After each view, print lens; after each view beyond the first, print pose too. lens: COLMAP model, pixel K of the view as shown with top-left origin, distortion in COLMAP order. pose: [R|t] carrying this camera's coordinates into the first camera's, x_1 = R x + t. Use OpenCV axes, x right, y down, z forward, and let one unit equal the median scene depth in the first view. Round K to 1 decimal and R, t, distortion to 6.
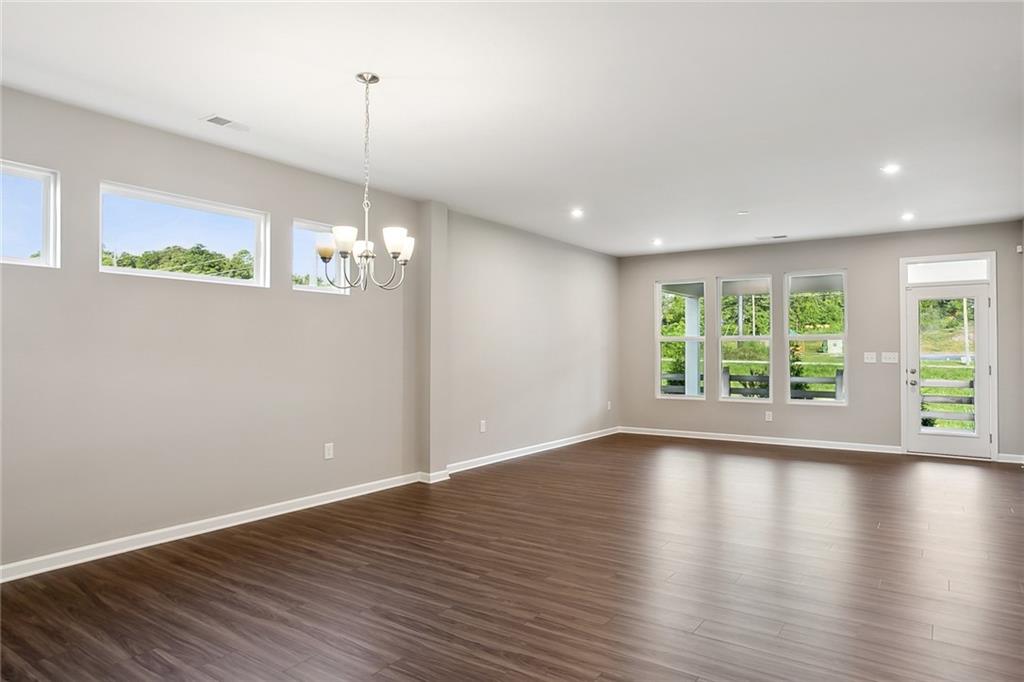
lens RADIAL K [[632.0, 0, 507.7], [0, 632.0, 341.7], [0, 0, 1]] dist [-0.037123, 0.039889]
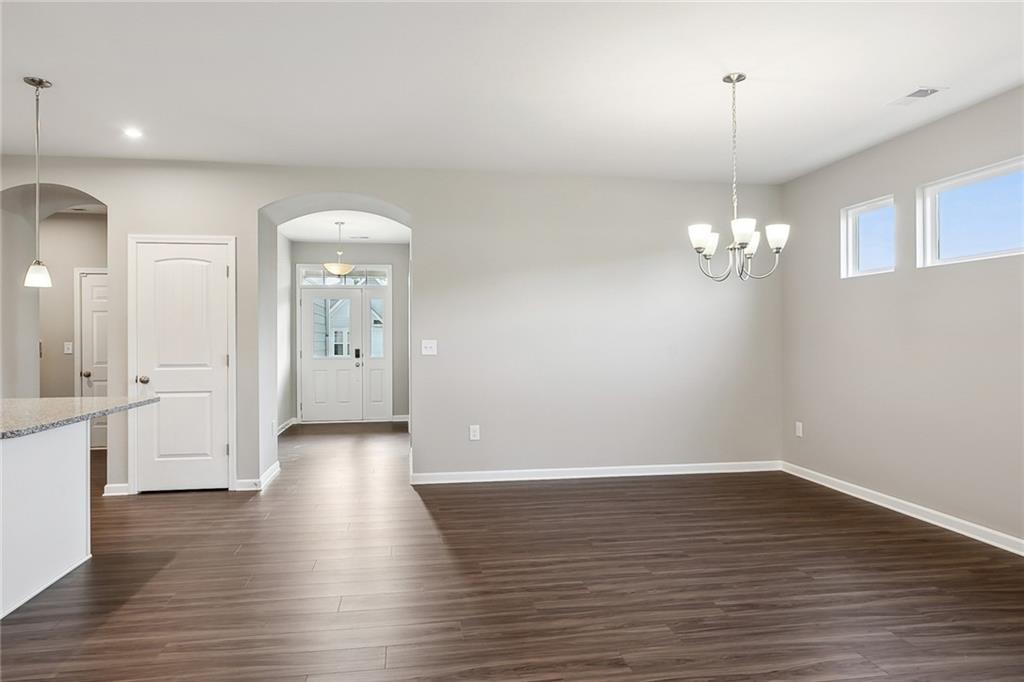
lens RADIAL K [[632.0, 0, 507.7], [0, 632.0, 341.7], [0, 0, 1]] dist [-0.037123, 0.039889]
pose [[-0.717784, 0.004777, -0.696249, 0.620199], [0.013166, 0.999891, -0.006713, 0.017854], [0.696141, -0.013985, -0.717769, 1.180755]]
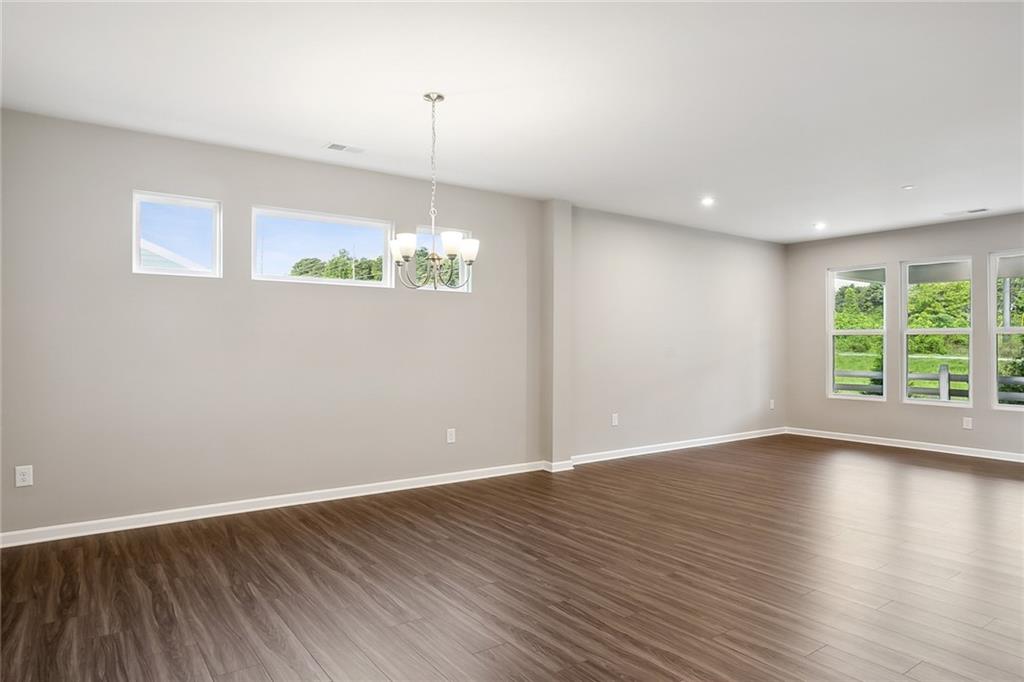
lens RADIAL K [[632.0, 0, 507.7], [0, 632.0, 341.7], [0, 0, 1]] dist [-0.037123, 0.039889]
pose [[0.945382, 0.001571, -0.325960, 0.207722], [0.001531, 0.999956, 0.009260, -0.000112], [0.325960, -0.009253, 0.945338, -0.005193]]
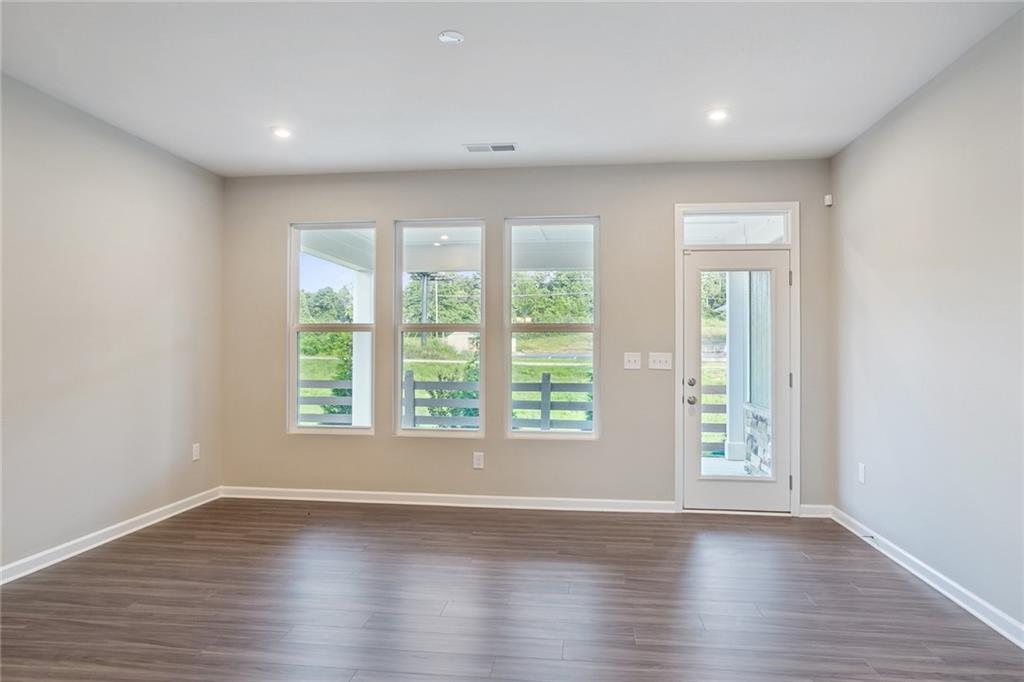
lens RADIAL K [[632.0, 0, 507.7], [0, 632.0, 341.7], [0, 0, 1]] dist [-0.037123, 0.039889]
pose [[0.883234, 0.009672, 0.468832, 0.319806], [-0.010877, 0.999941, -0.000138, 0.014284], [-0.468806, -0.004978, 0.883287, 0.922968]]
